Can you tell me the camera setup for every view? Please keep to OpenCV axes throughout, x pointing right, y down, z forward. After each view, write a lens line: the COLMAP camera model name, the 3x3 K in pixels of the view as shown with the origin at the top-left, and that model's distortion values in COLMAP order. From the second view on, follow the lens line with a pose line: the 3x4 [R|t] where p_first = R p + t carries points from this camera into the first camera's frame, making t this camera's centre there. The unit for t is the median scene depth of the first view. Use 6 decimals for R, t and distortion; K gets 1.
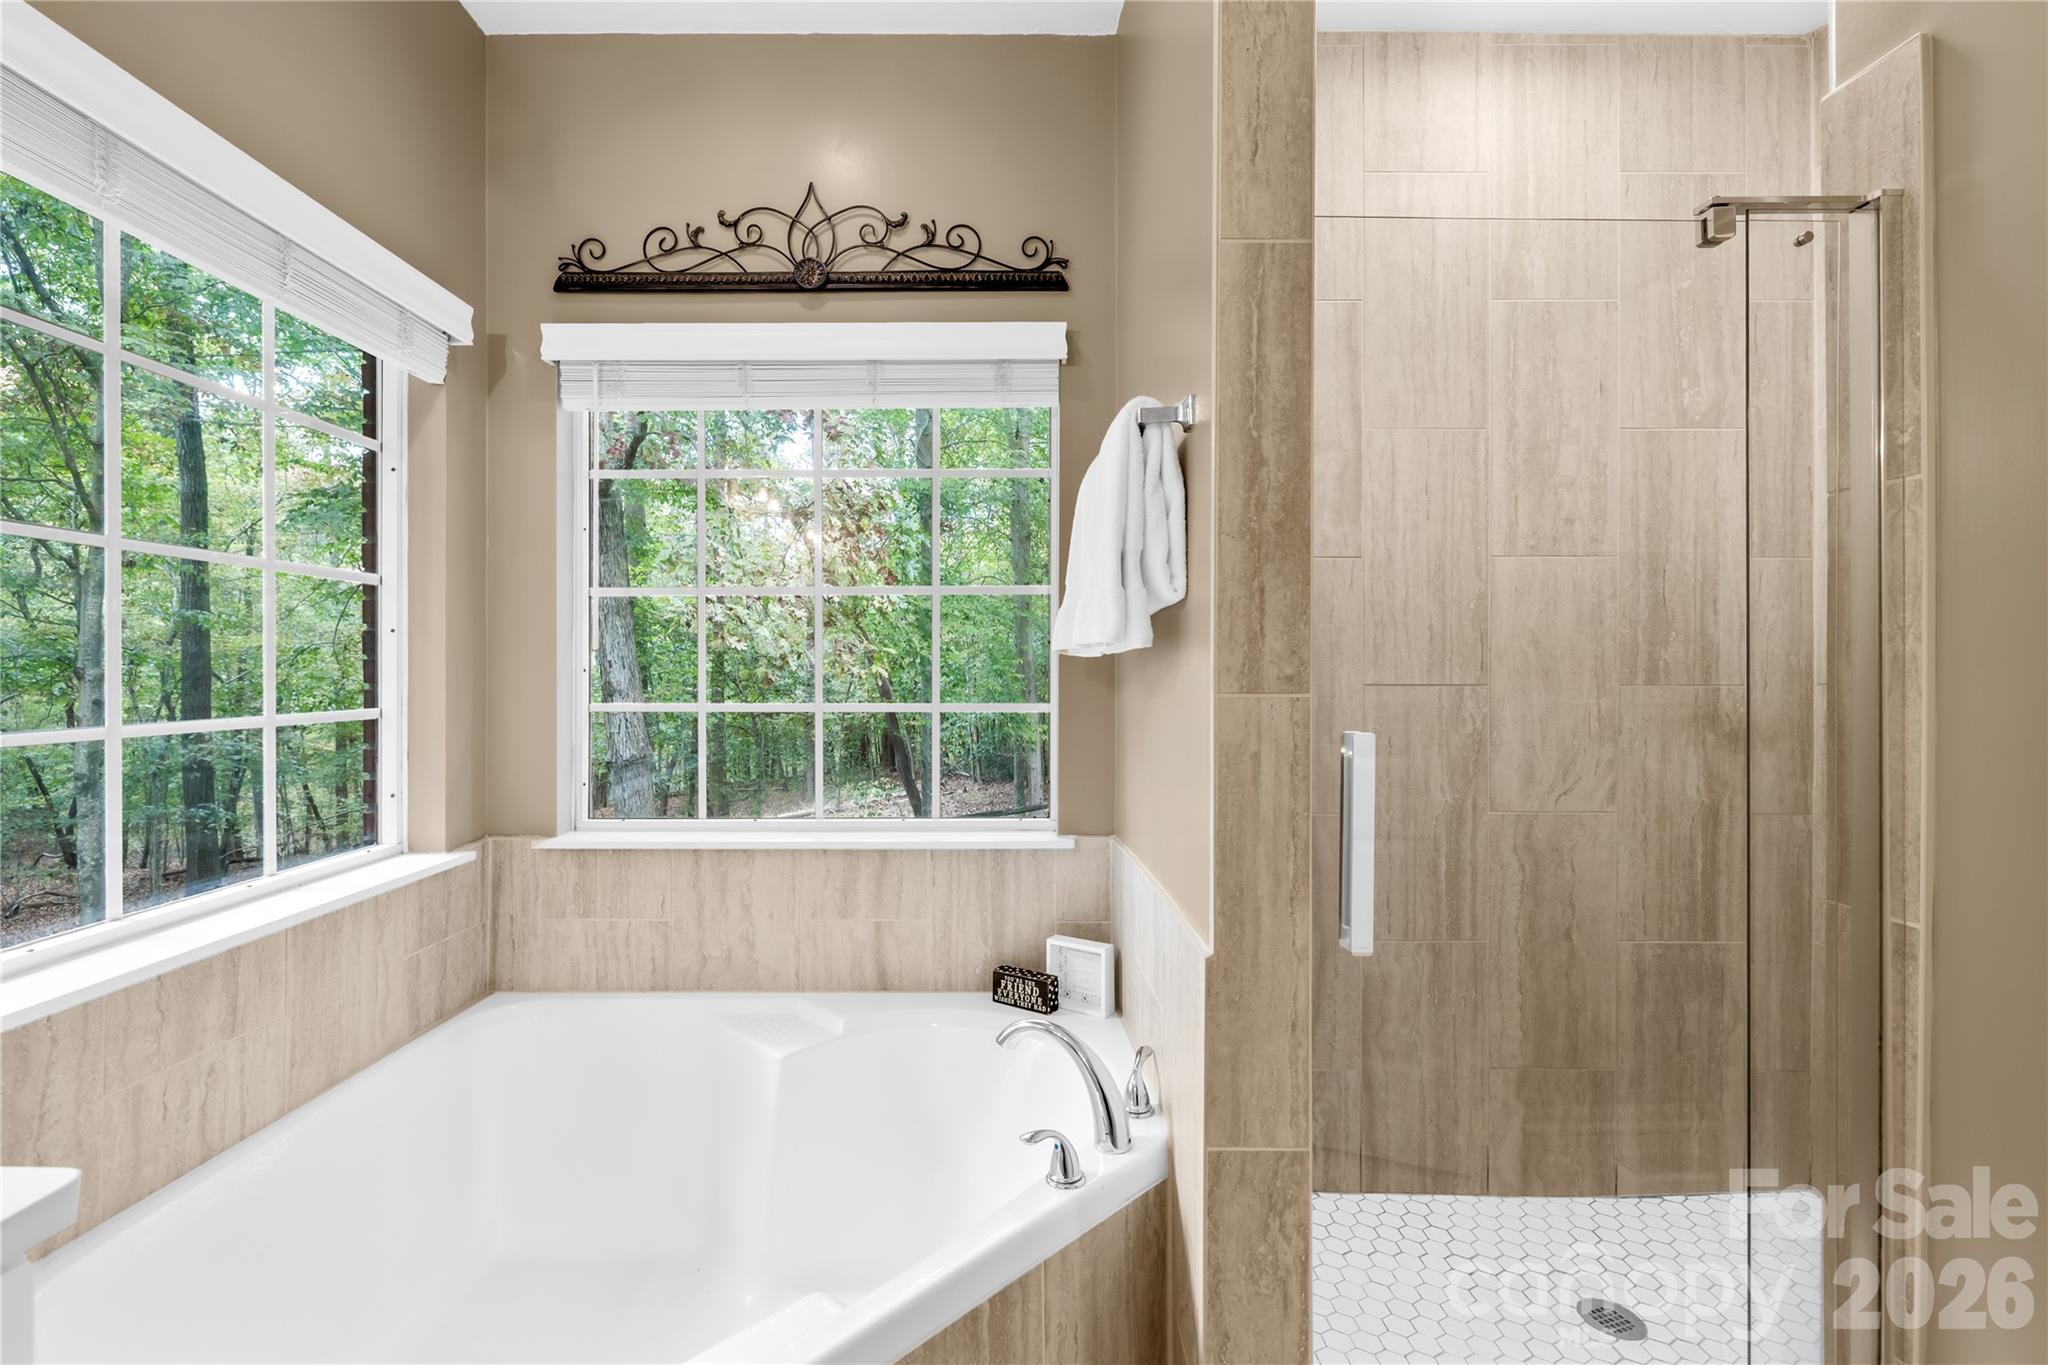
lens RADIAL K [[857.3, 0, 1016.8], [0, 857.3, 675.2], [0, 0, 1]] dist [-0.000071, -0.000306]
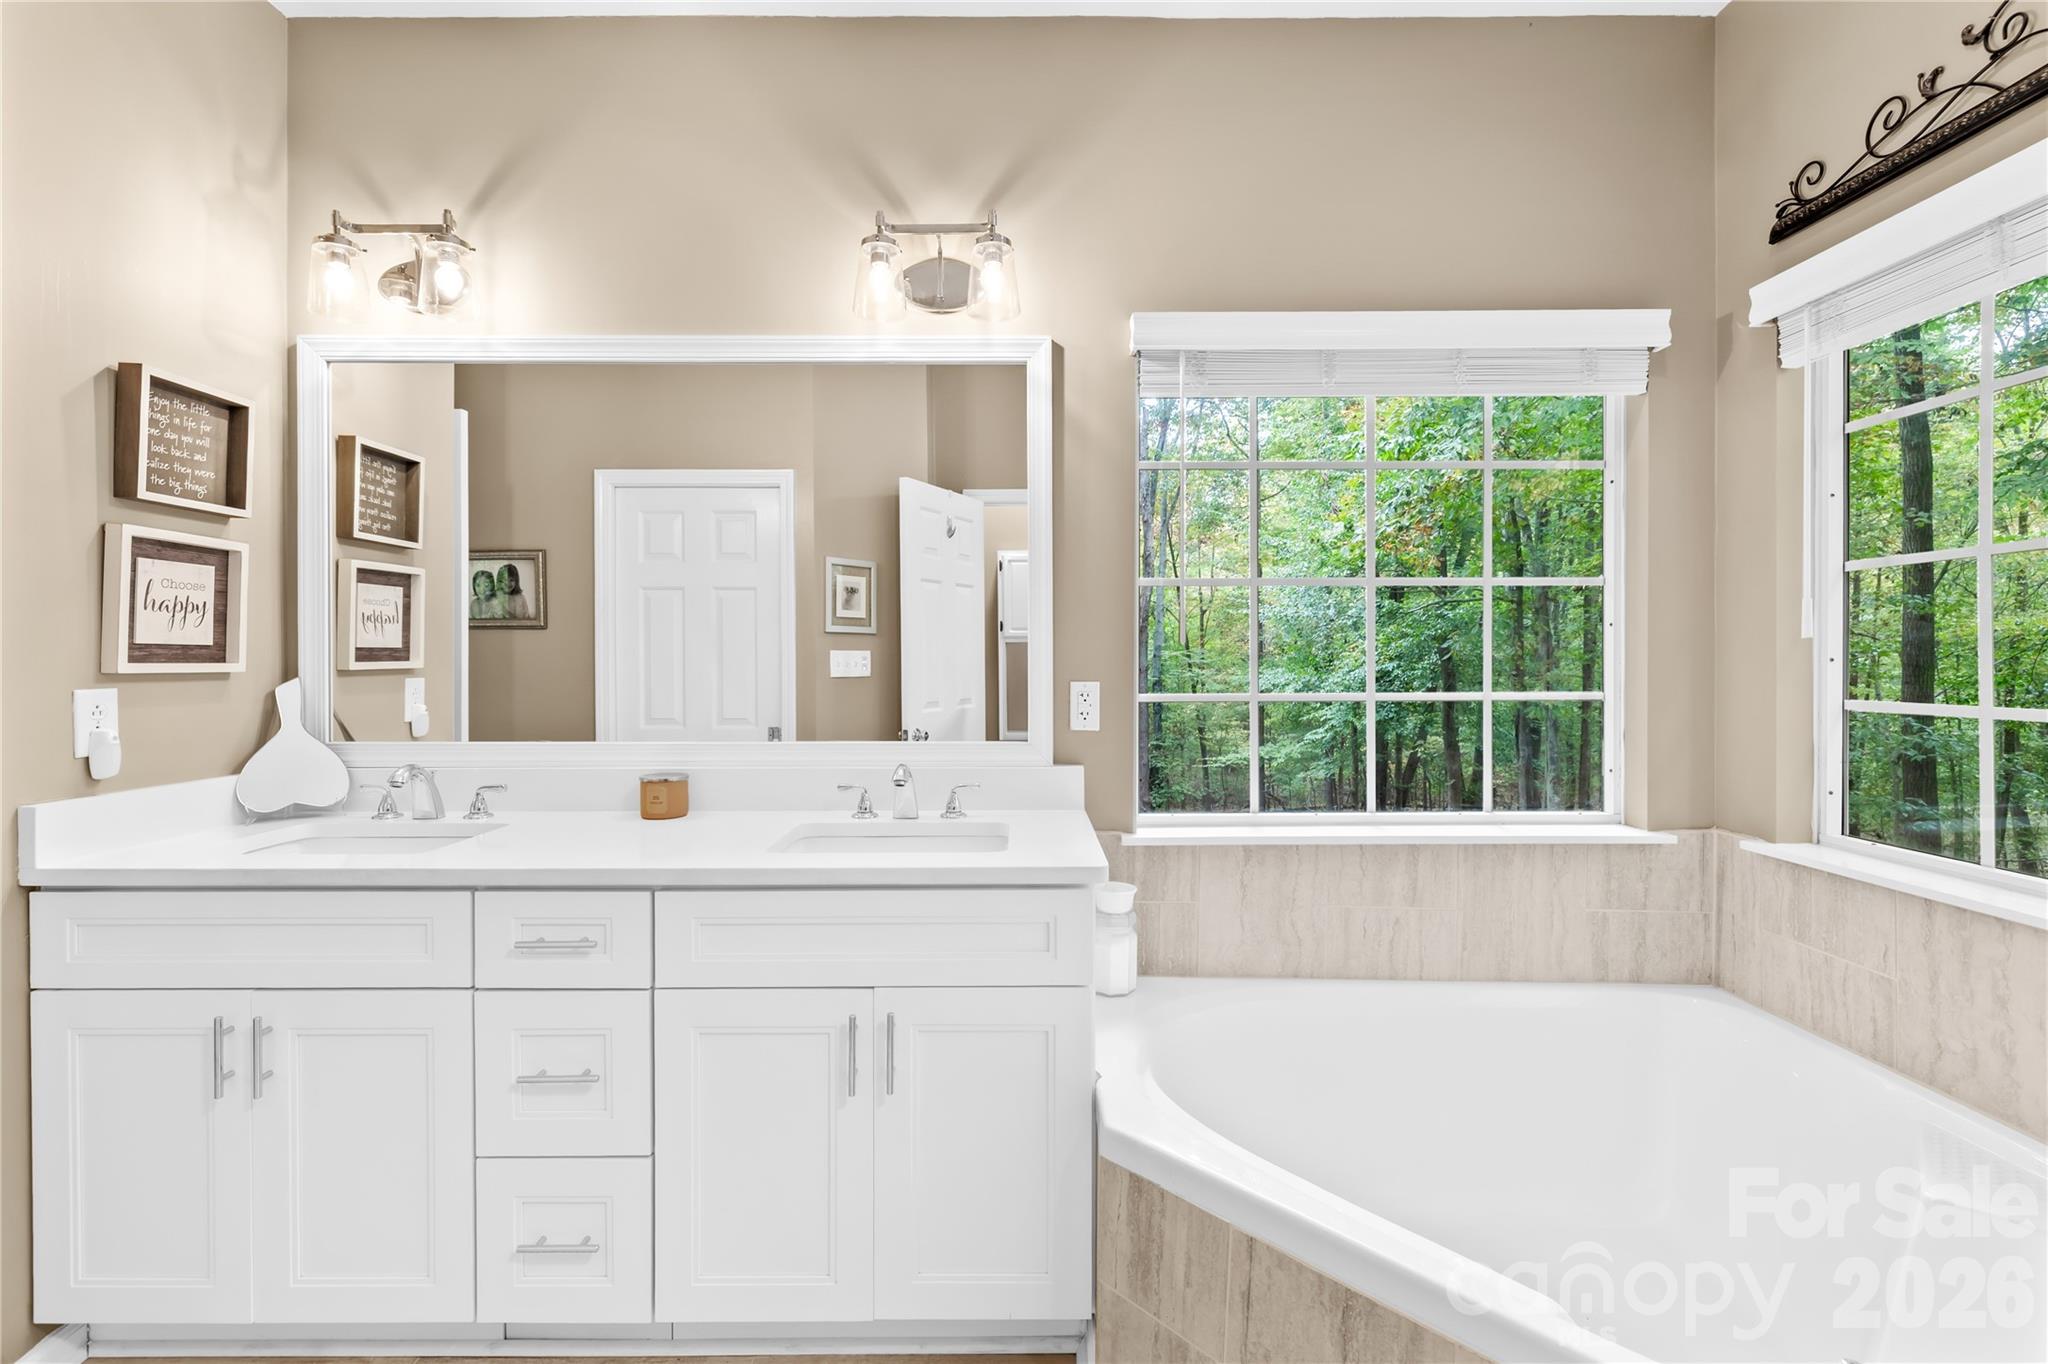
lens RADIAL K [[889.1, 0, 1022.5], [0, 889.1, 660.9], [0, 0, 1]] dist [-0.001272, -0.000362]
pose [[0.003704, 0.003644, -0.999987, 0.403178], [-0.002089, 0.999991, 0.003636, -0.006498], [0.999991, 0.002075, 0.003711, 0.199994]]
